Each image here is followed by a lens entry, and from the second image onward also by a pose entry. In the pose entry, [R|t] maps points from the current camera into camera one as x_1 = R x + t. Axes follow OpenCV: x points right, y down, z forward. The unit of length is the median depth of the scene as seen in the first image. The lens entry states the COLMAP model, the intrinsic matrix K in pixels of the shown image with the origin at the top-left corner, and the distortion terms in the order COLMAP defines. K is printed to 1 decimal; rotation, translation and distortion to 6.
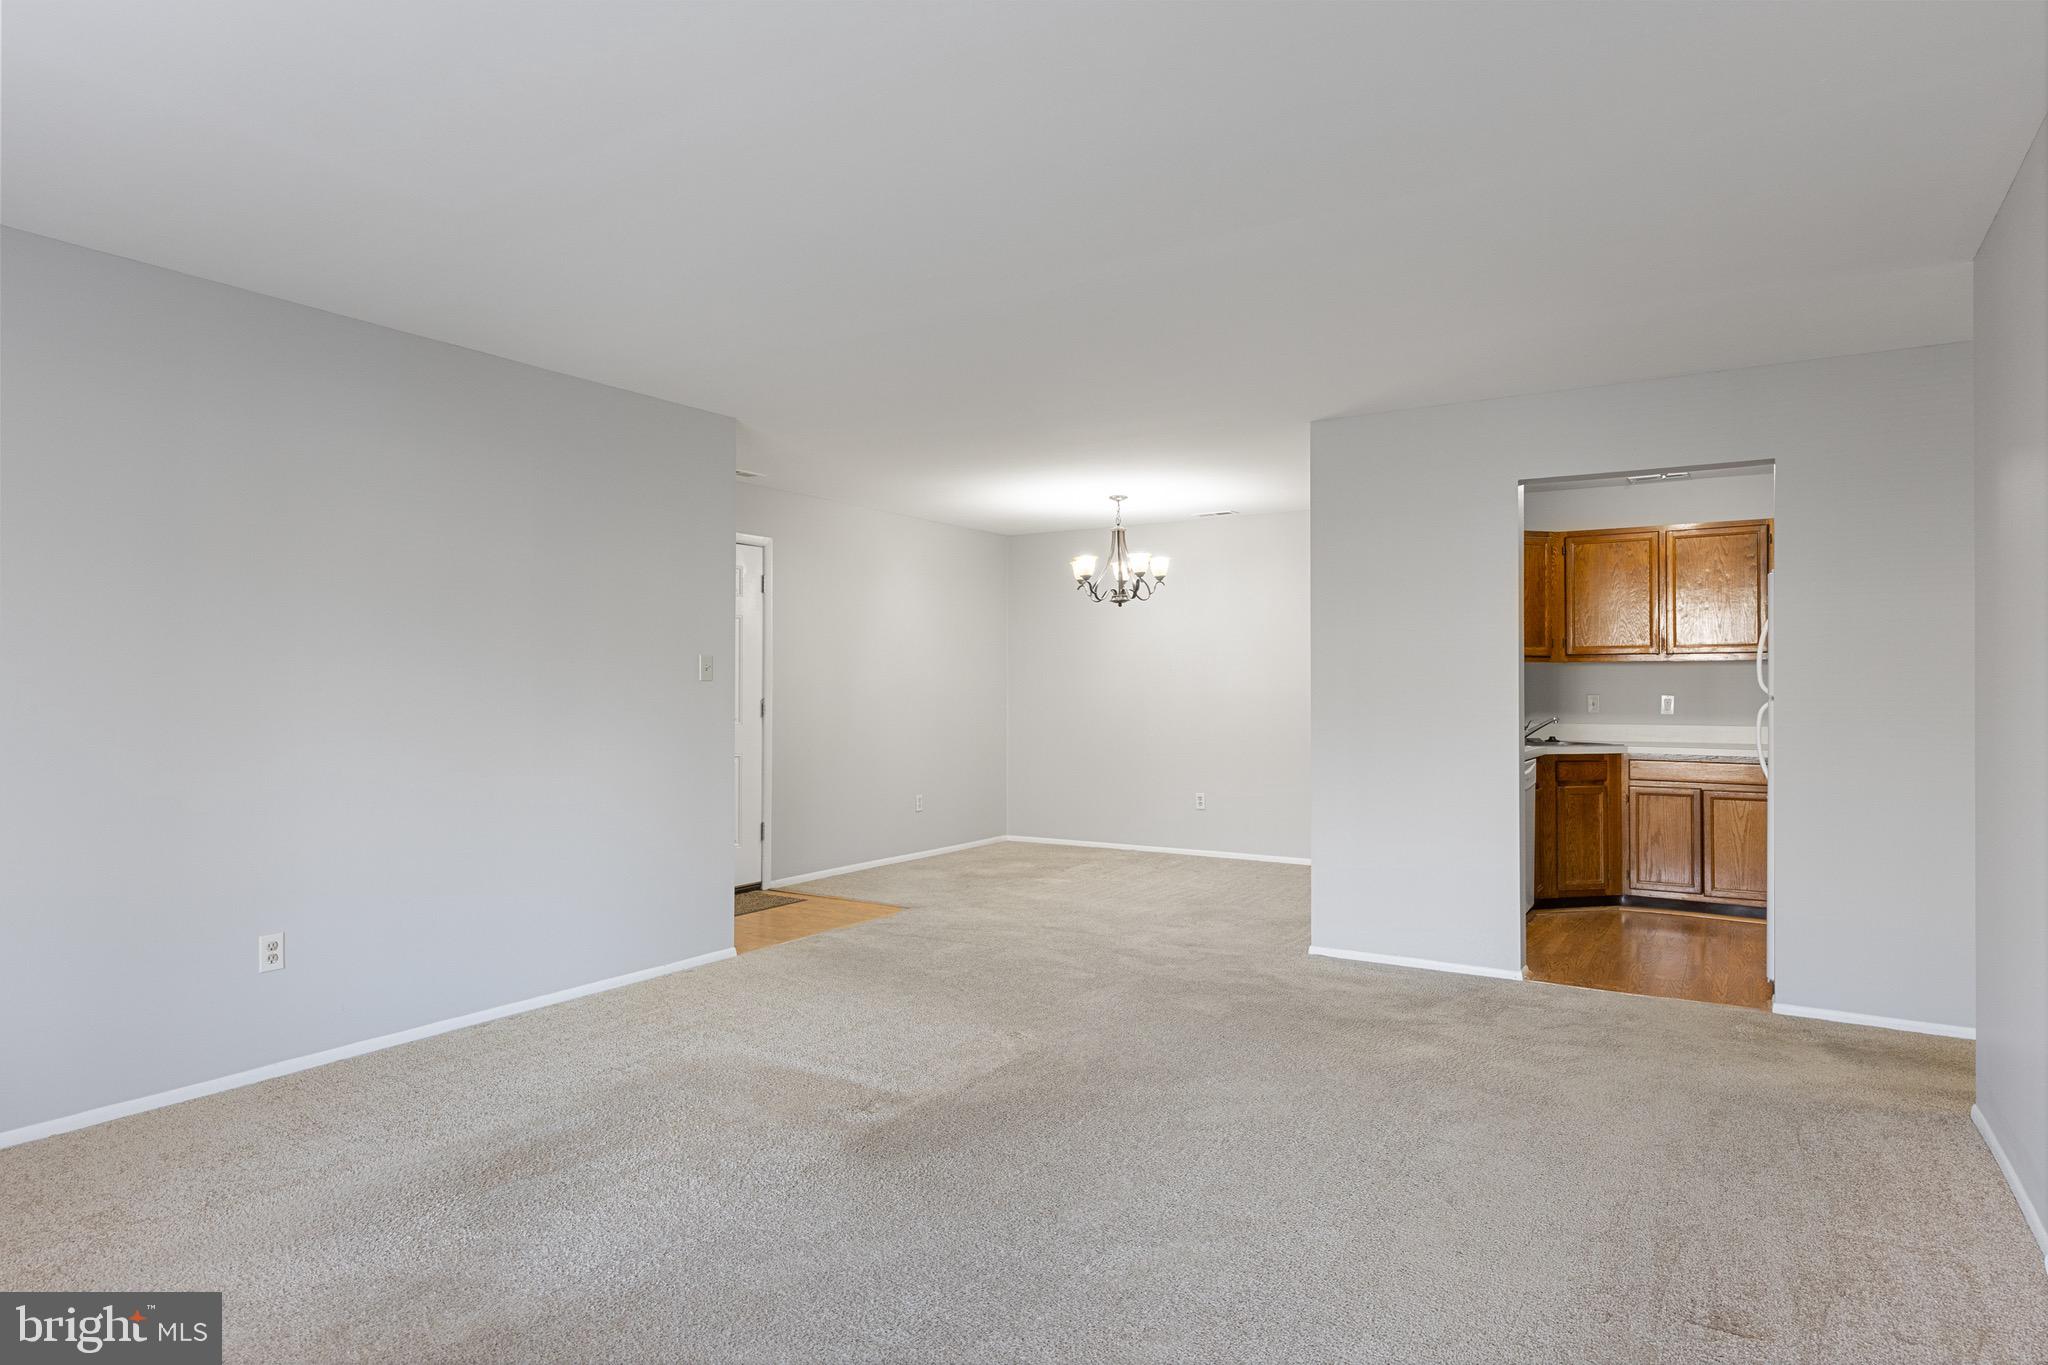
lens RADIAL K [[1145.4, 0, 1024.0], [0, 1145.4, 682.5], [0, 0, 1]] dist [-0.003138, -0.000131]
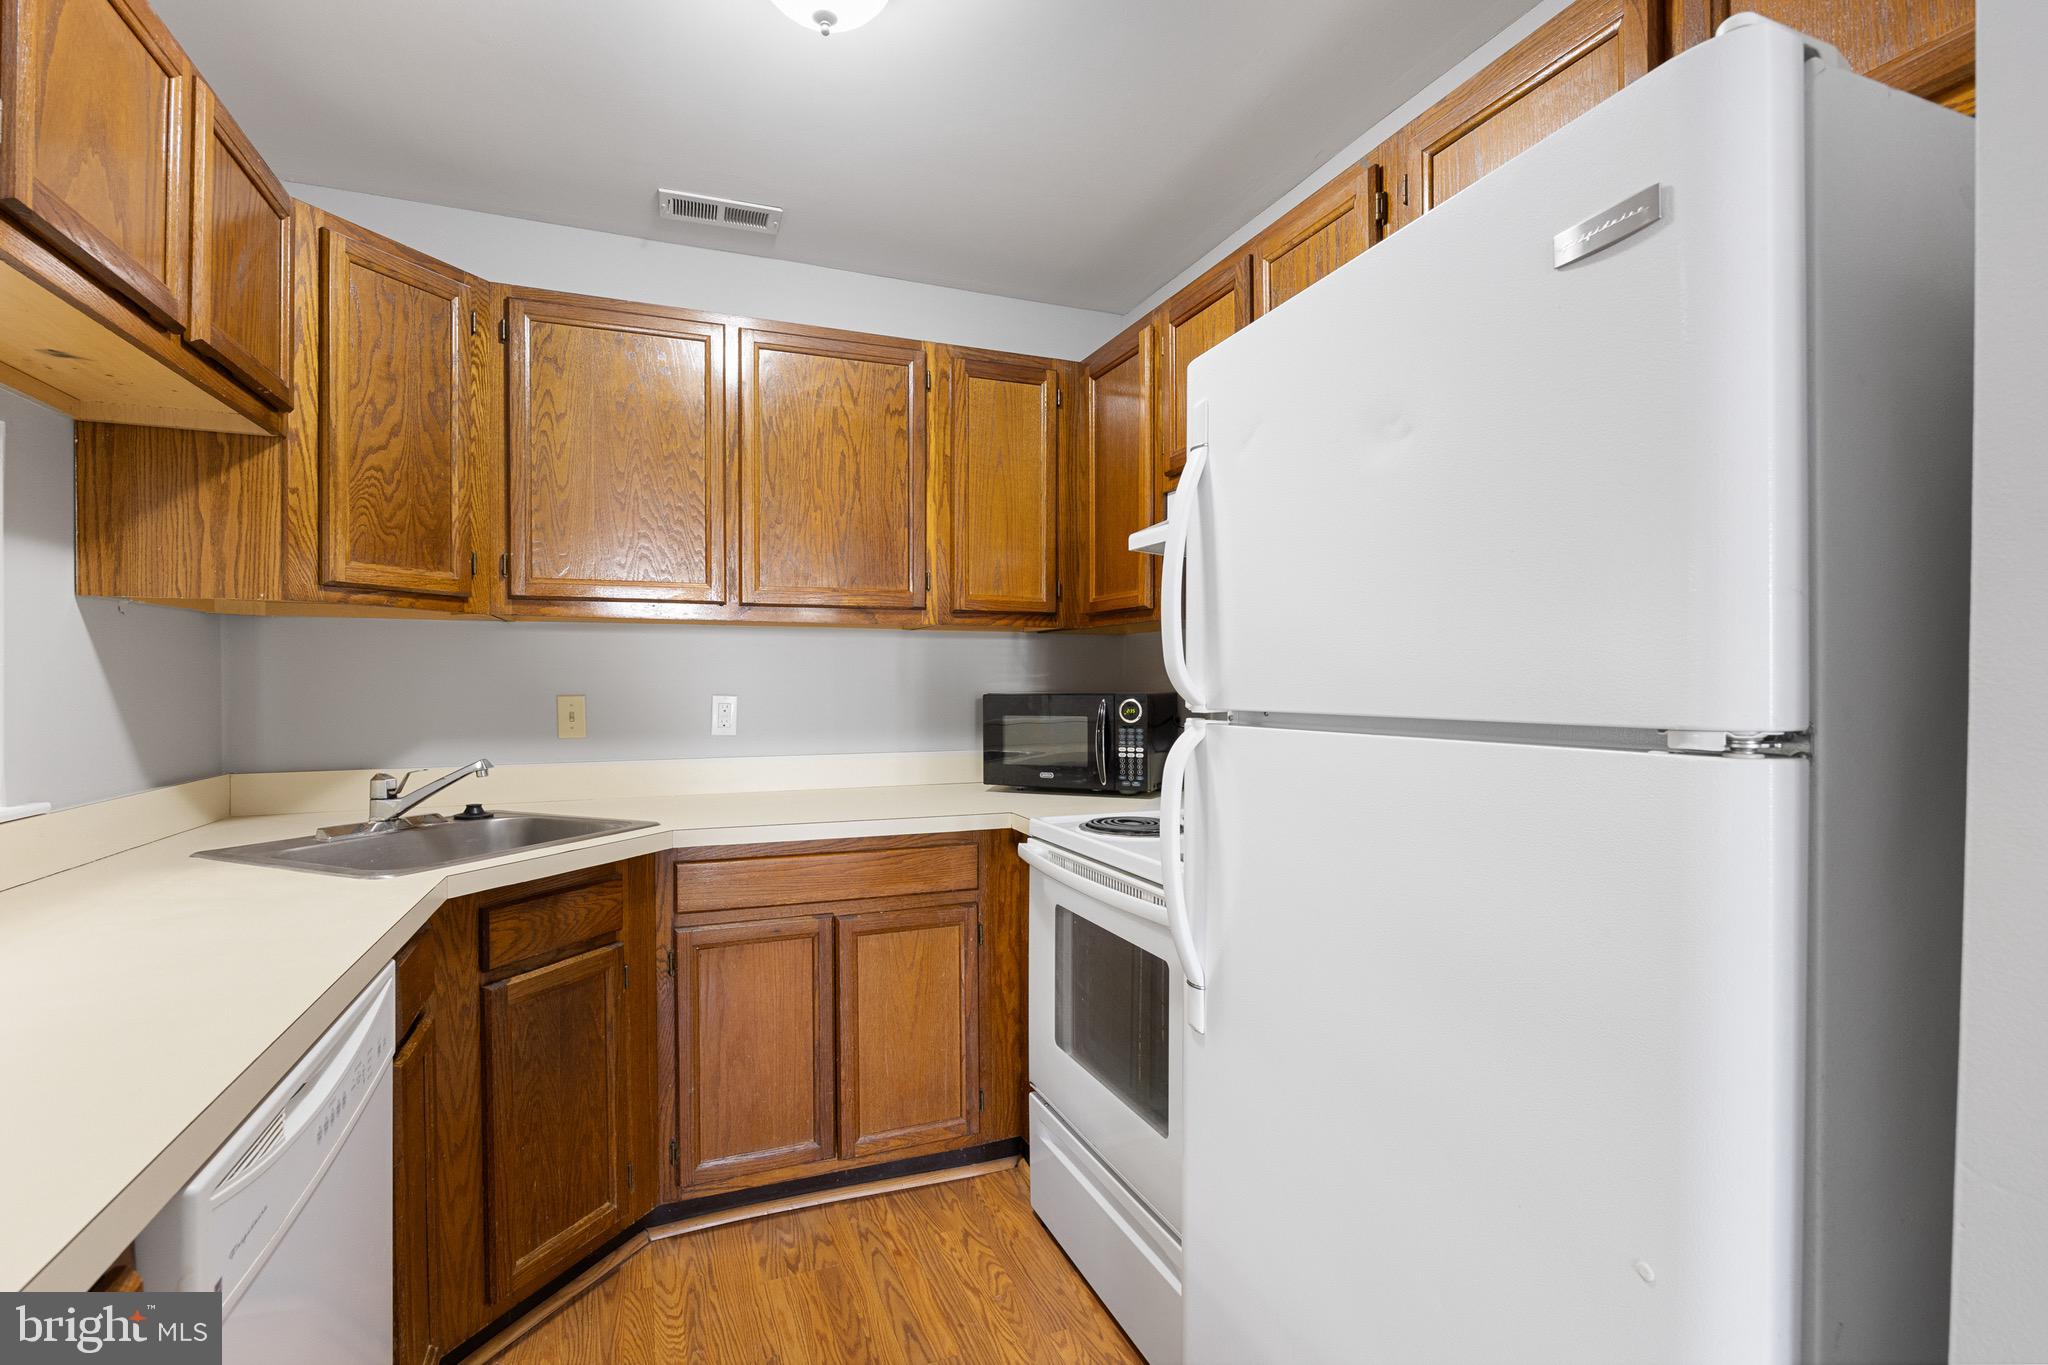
lens RADIAL K [[927.1, 0, 1024.0], [0, 927.1, 682.5], [0, 0, 1]] dist [-0.001037, -0.000125]
pose [[0.577532, -0.005459, 0.816350, 0.337670], [-0.007401, 0.999902, 0.011922, 0.000154], [-0.816335, -0.012928, 0.577435, 0.718297]]
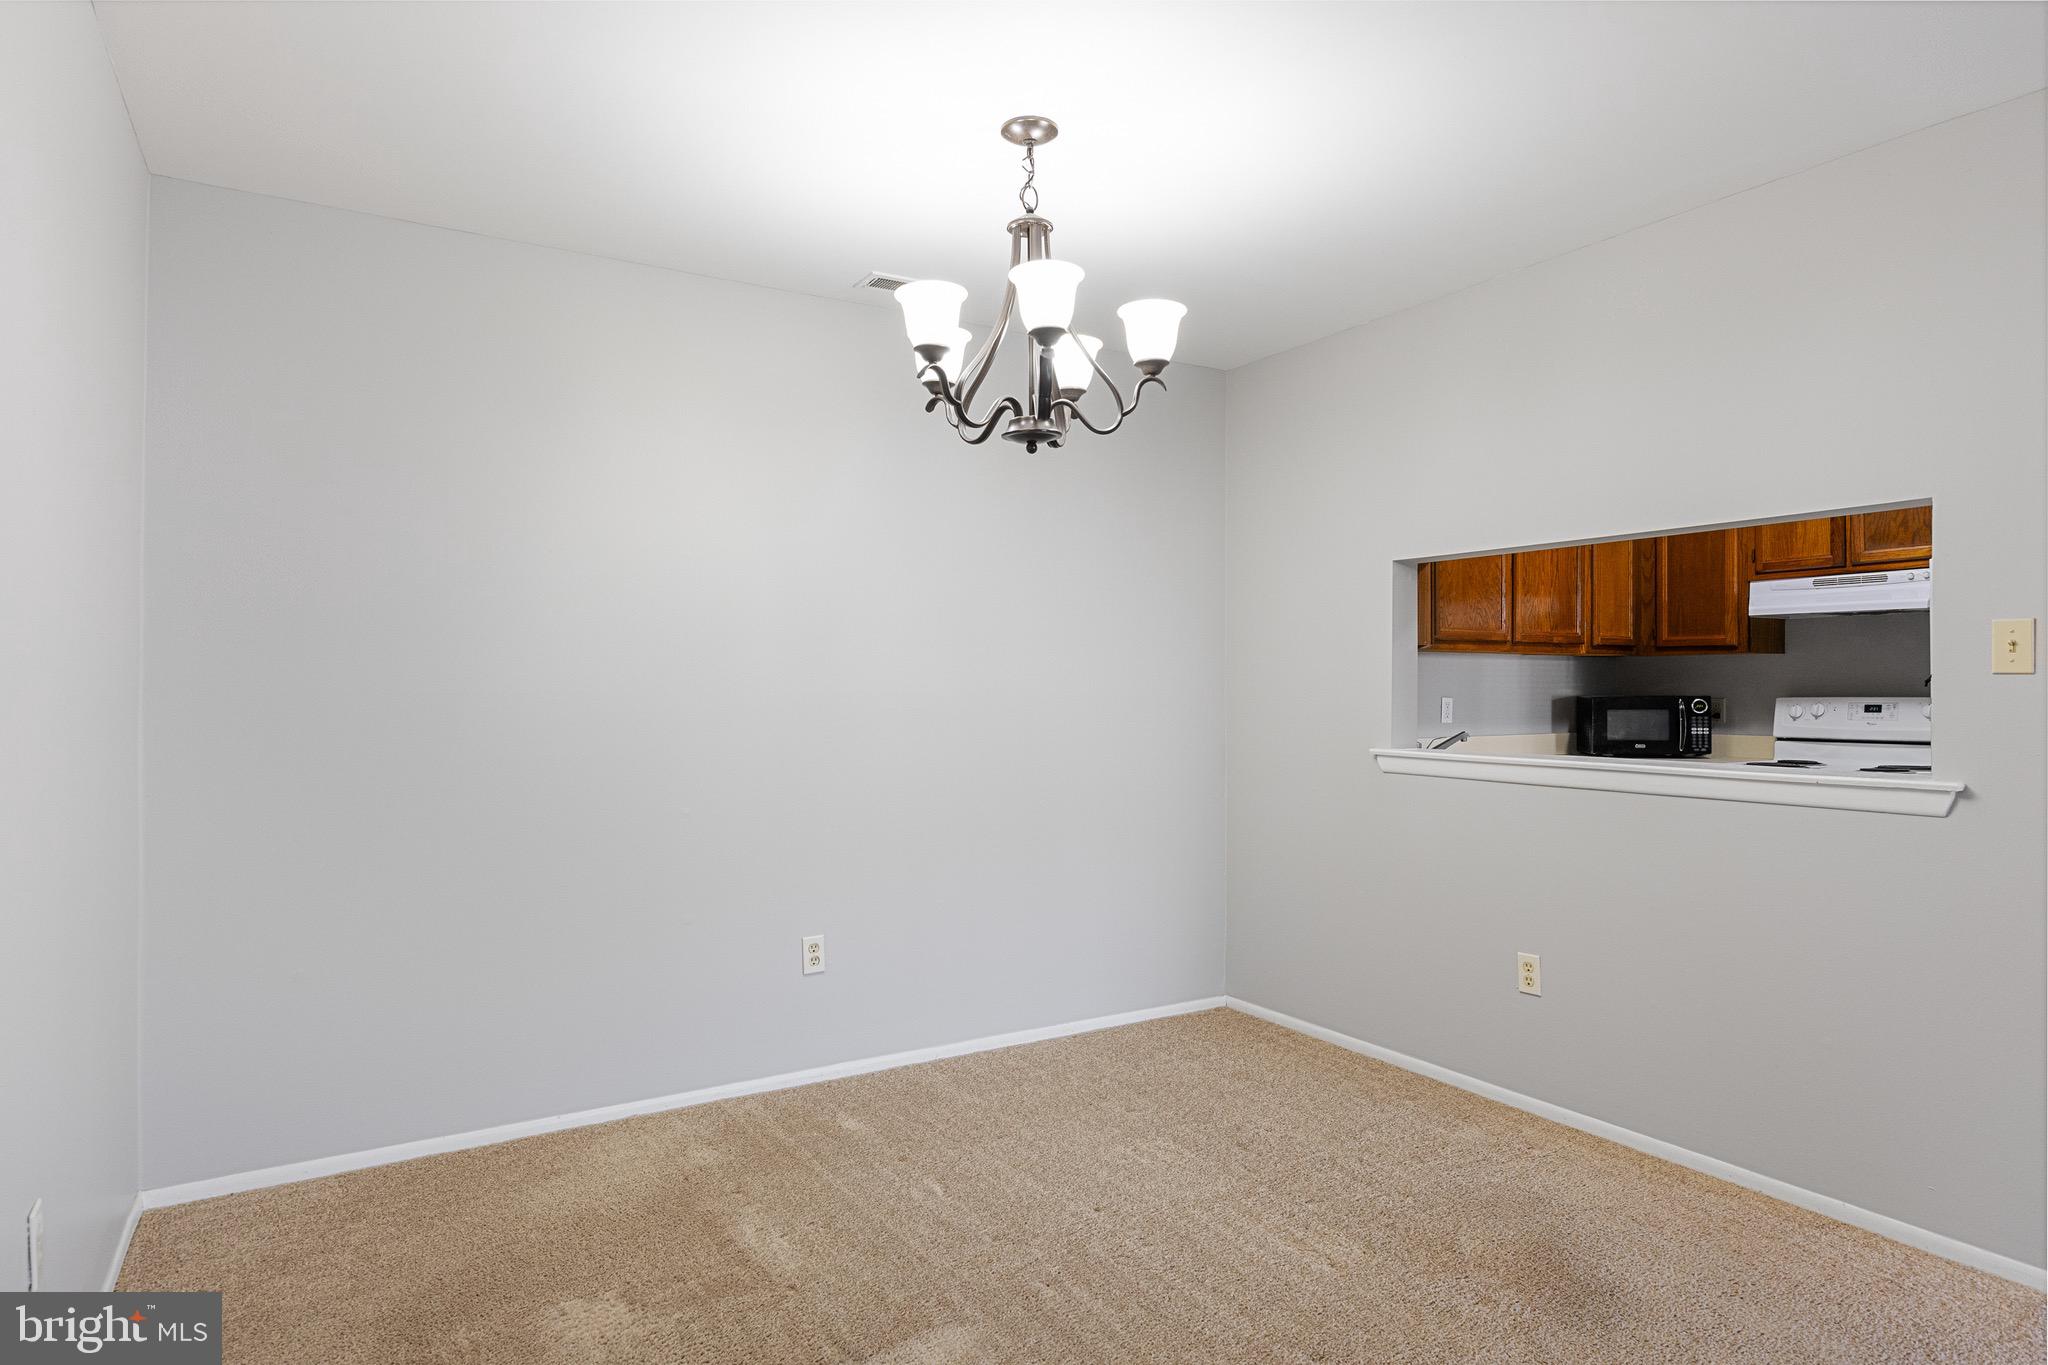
lens RADIAL K [[1145.4, 0, 1024.0], [0, 1145.4, 682.5], [0, 0, 1]] dist [-0.003138, -0.000131]
pose [[0.418723, 0.002141, 0.908112, -0.259487], [-0.011990, 0.999923, 0.003170, 0.003032], [-0.908035, -0.012215, 0.418716, 1.009754]]
